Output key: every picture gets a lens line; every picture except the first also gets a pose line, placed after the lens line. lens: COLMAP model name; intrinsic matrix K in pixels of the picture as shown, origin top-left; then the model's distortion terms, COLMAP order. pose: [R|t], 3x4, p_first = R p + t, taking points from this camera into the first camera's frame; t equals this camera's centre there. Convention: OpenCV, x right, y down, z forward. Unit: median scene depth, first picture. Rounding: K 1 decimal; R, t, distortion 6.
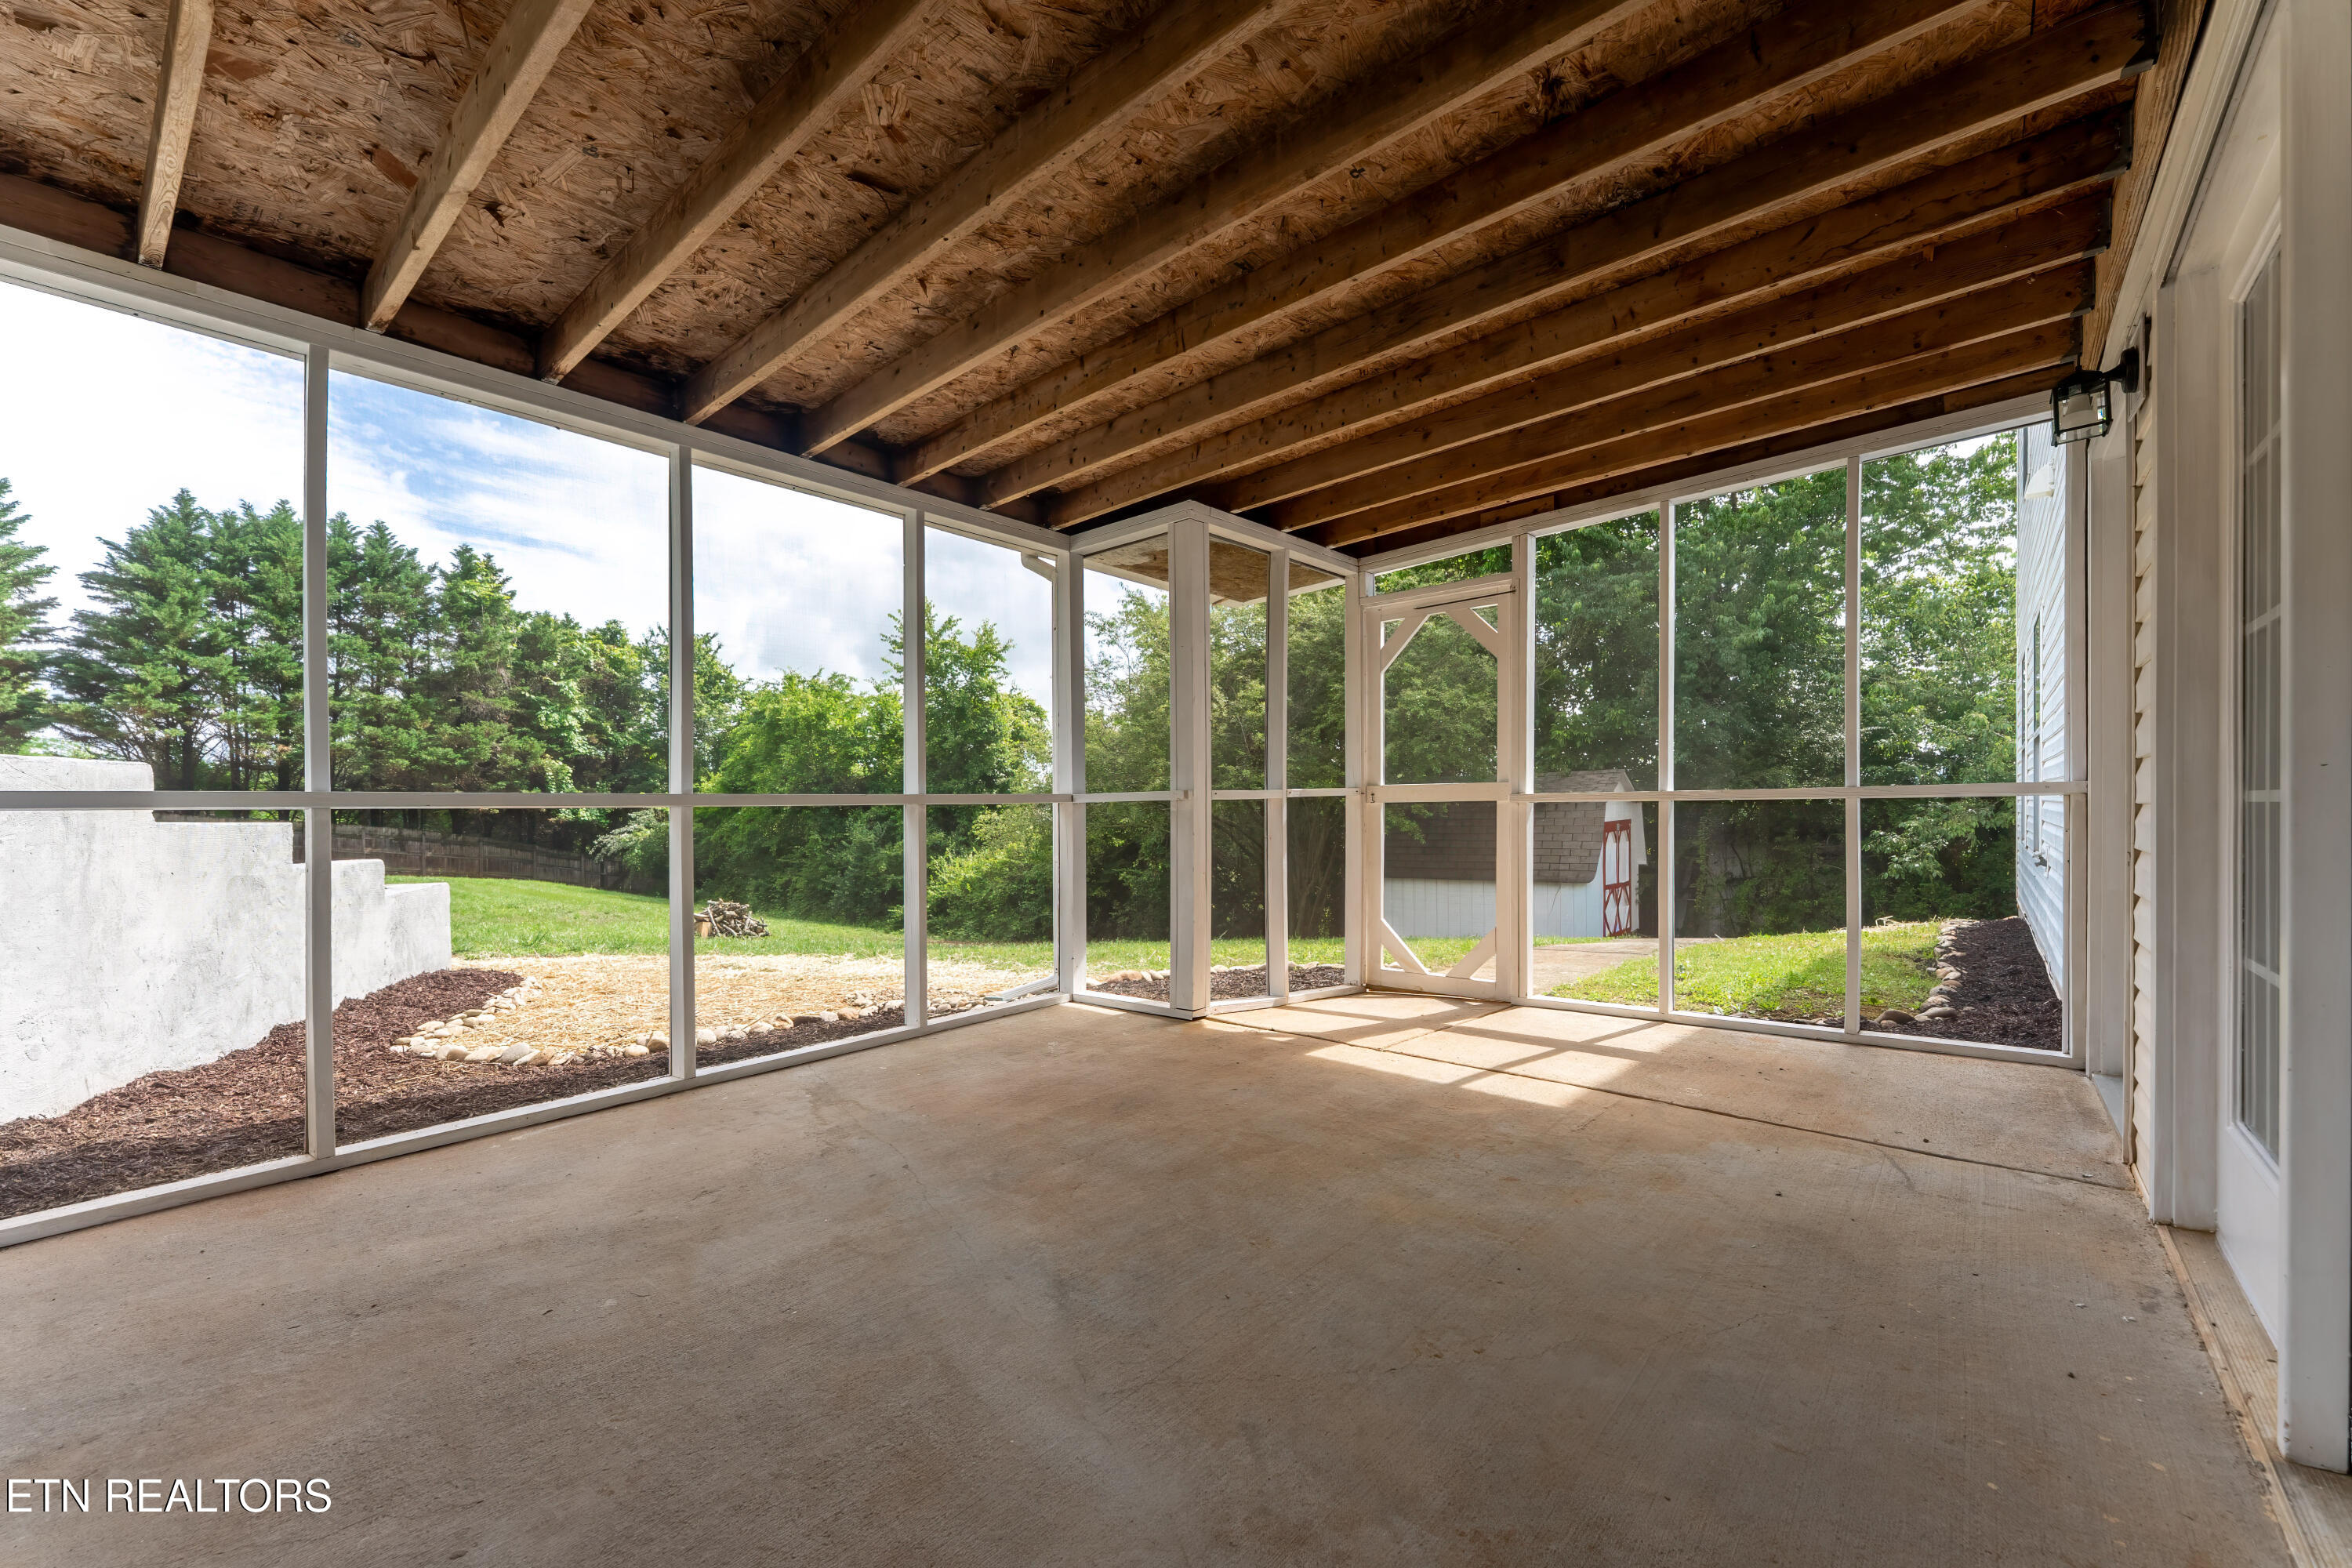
lens RADIAL K [[963.9, 0, 1172.2], [0, 963.9, 800.8], [0, 0, 1]] dist [0.000778, 0.000130]
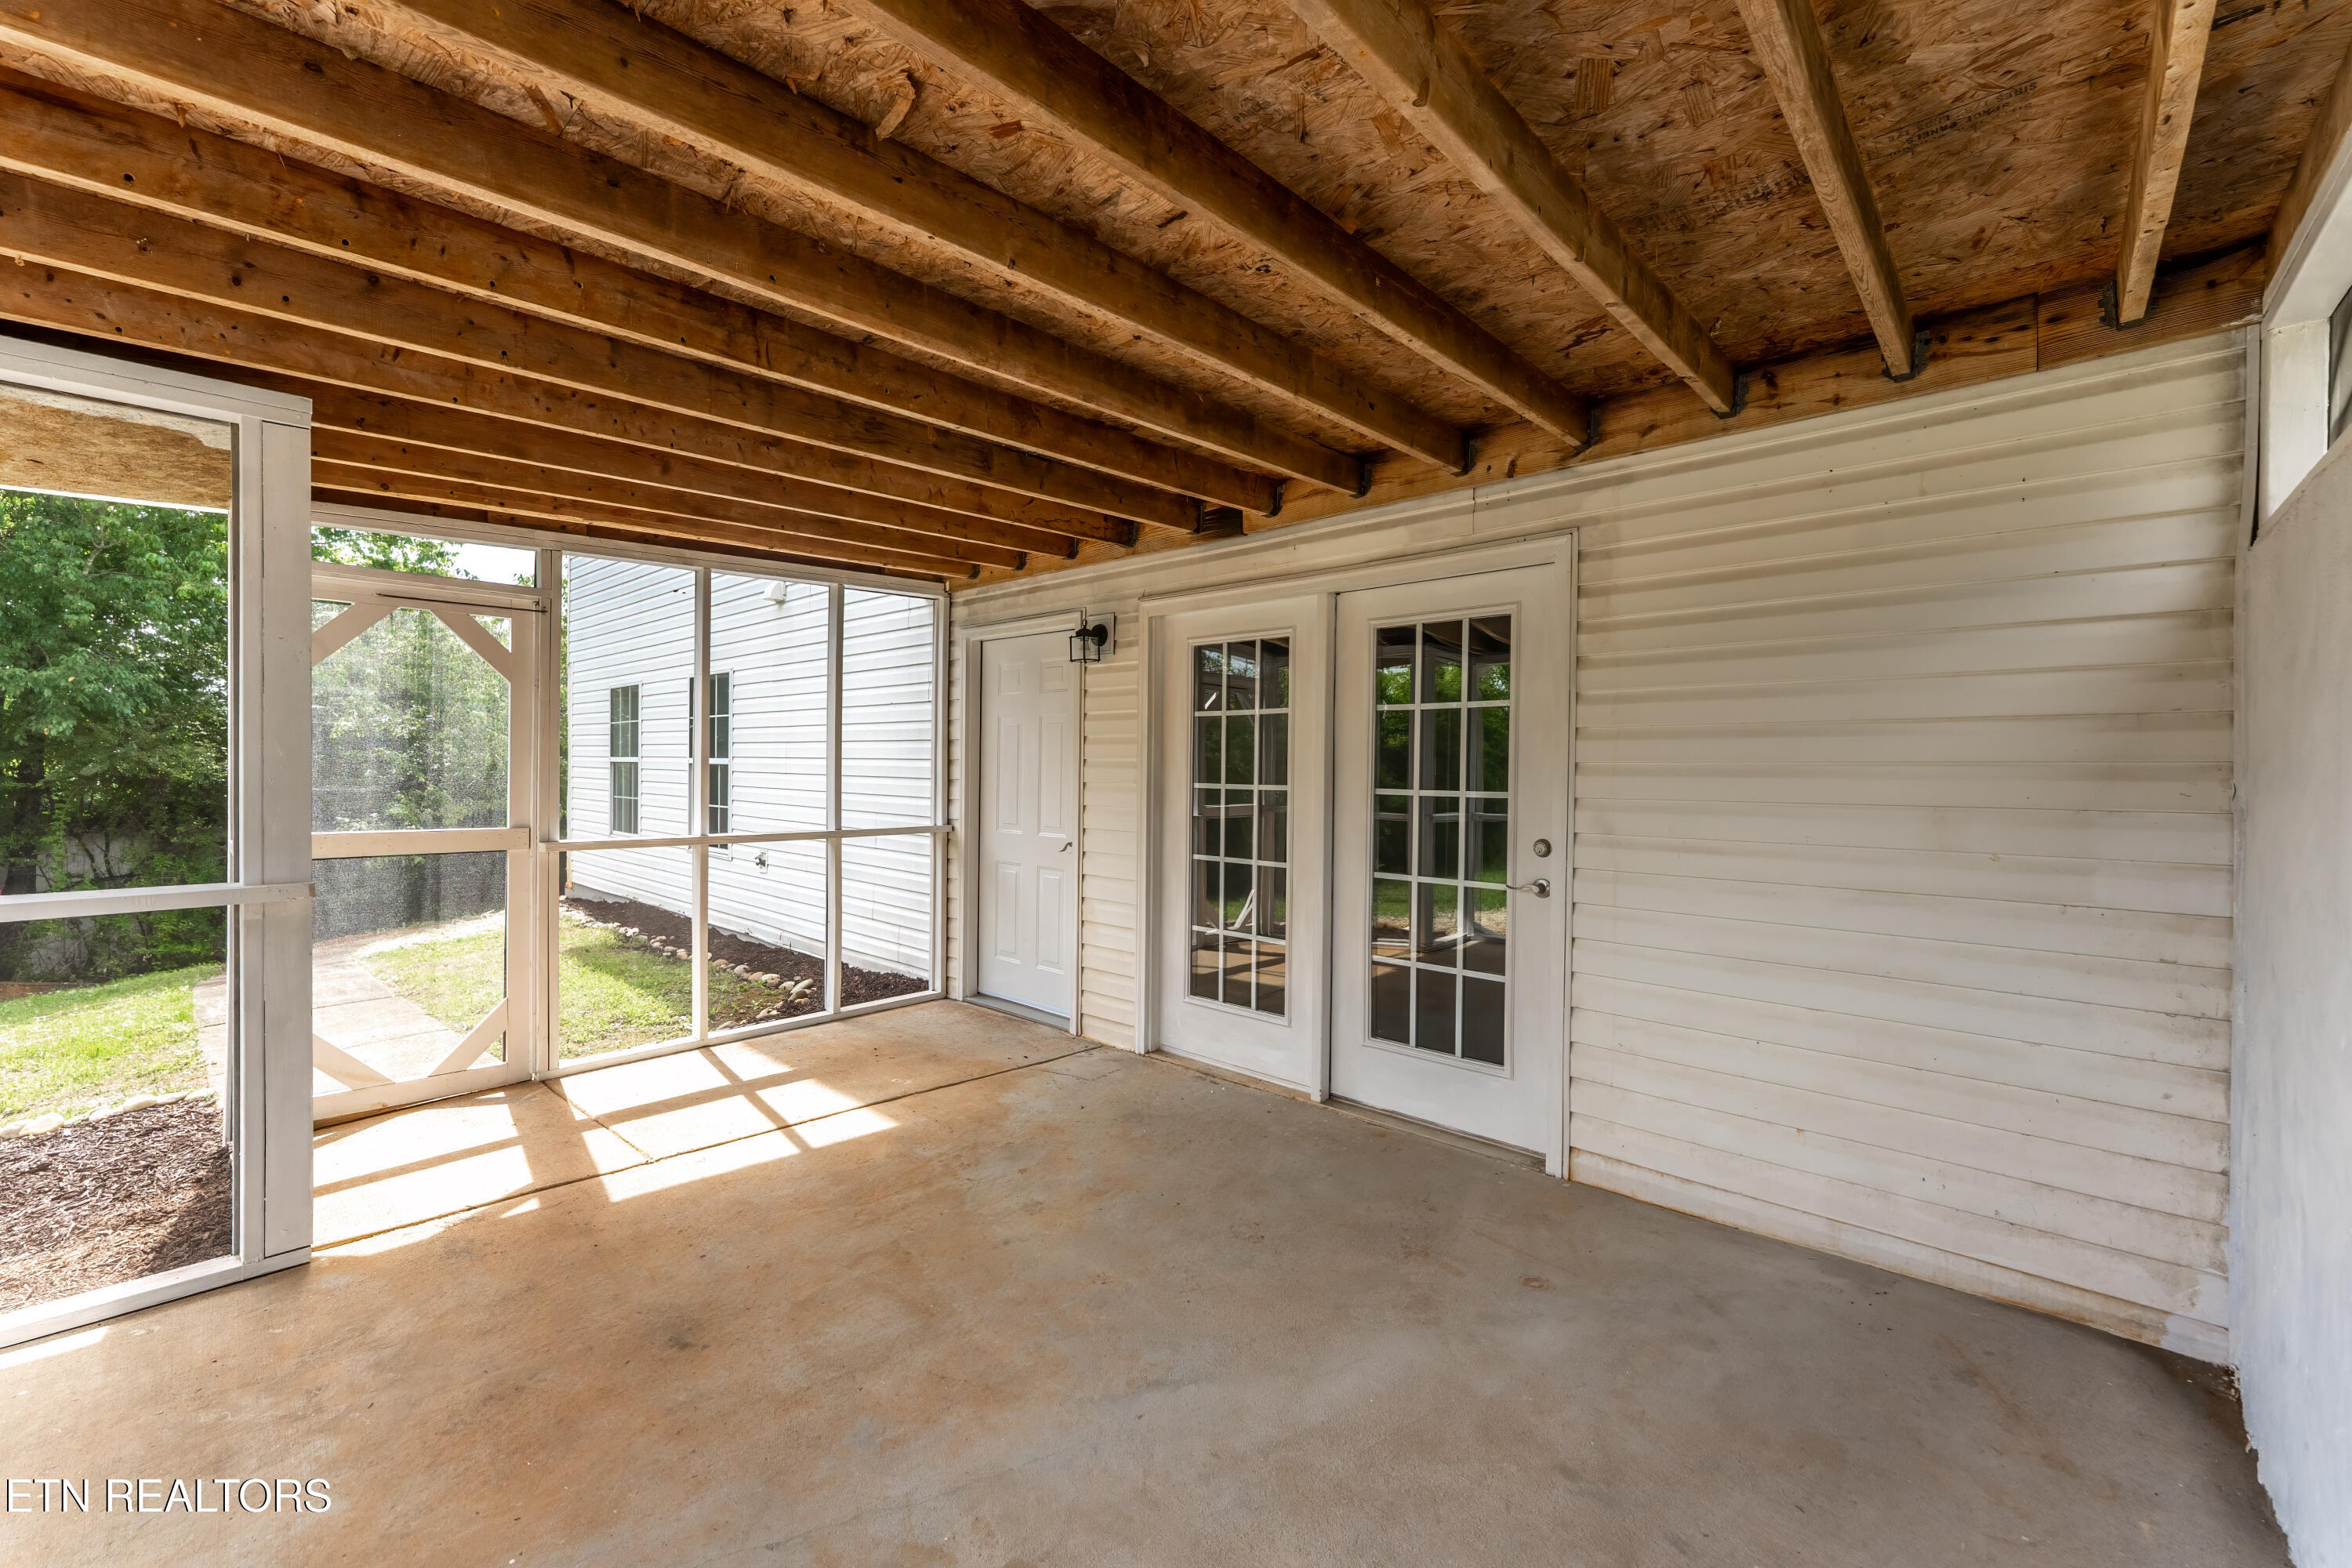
lens RADIAL K [[963.9, 0, 1172.3], [0, 963.9, 783.5], [0, 0, 1]] dist [0.000778, 0.000130]
pose [[0.057049, -0.007932, 0.998340, -0.755872], [-0.017245, 0.999811, 0.008929, -0.121442], [-0.998222, -0.017726, 0.056902, 0.582116]]
